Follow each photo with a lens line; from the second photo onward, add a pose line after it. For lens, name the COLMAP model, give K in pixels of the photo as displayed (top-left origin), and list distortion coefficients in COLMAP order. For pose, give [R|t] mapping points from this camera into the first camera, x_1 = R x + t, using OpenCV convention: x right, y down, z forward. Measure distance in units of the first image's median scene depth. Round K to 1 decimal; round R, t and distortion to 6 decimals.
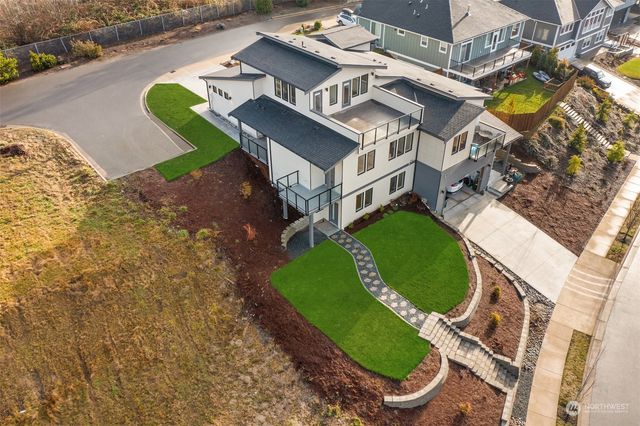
lens RADIAL K [[493.7, 0, 320.0], [0, 493.7, 213.0], [0, 0, 1]] dist [-0.017774, -0.001108]
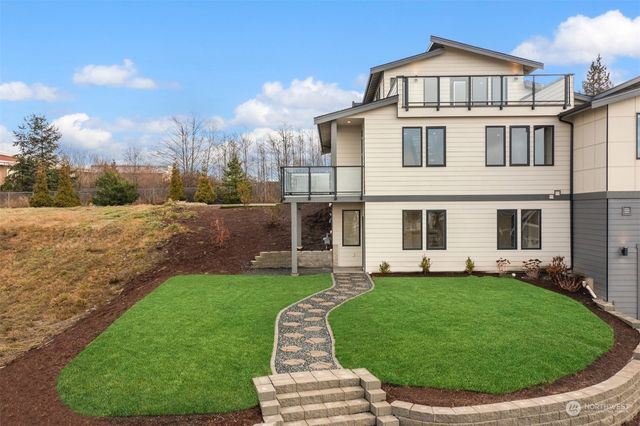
lens RADIAL K [[493.7, 0, 320.0], [0, 493.7, 213.0], [0, 0, 1]] dist [-0.017774, -0.001108]
pose [[0.718989, -0.003462, -0.695013, 0.361277], [-0.407135, 0.808357, -0.425207, 0.220347], [0.563290, 0.588683, 0.579790, 0.603124]]
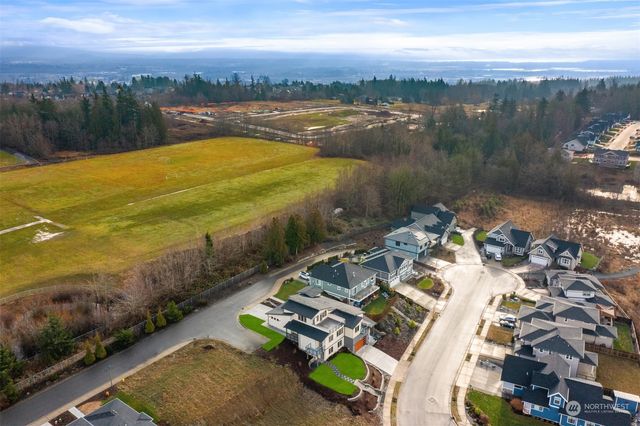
lens RADIAL K [[493.7, 0, 320.0], [0, 493.7, 213.0], [0, 0, 1]] dist [-0.017774, -0.001108]
pose [[0.977211, -0.056775, 0.204535, -0.566468], [0.121217, 0.940261, -0.318144, 0.140277], [-0.174254, 0.335687, 0.925716, -2.184187]]
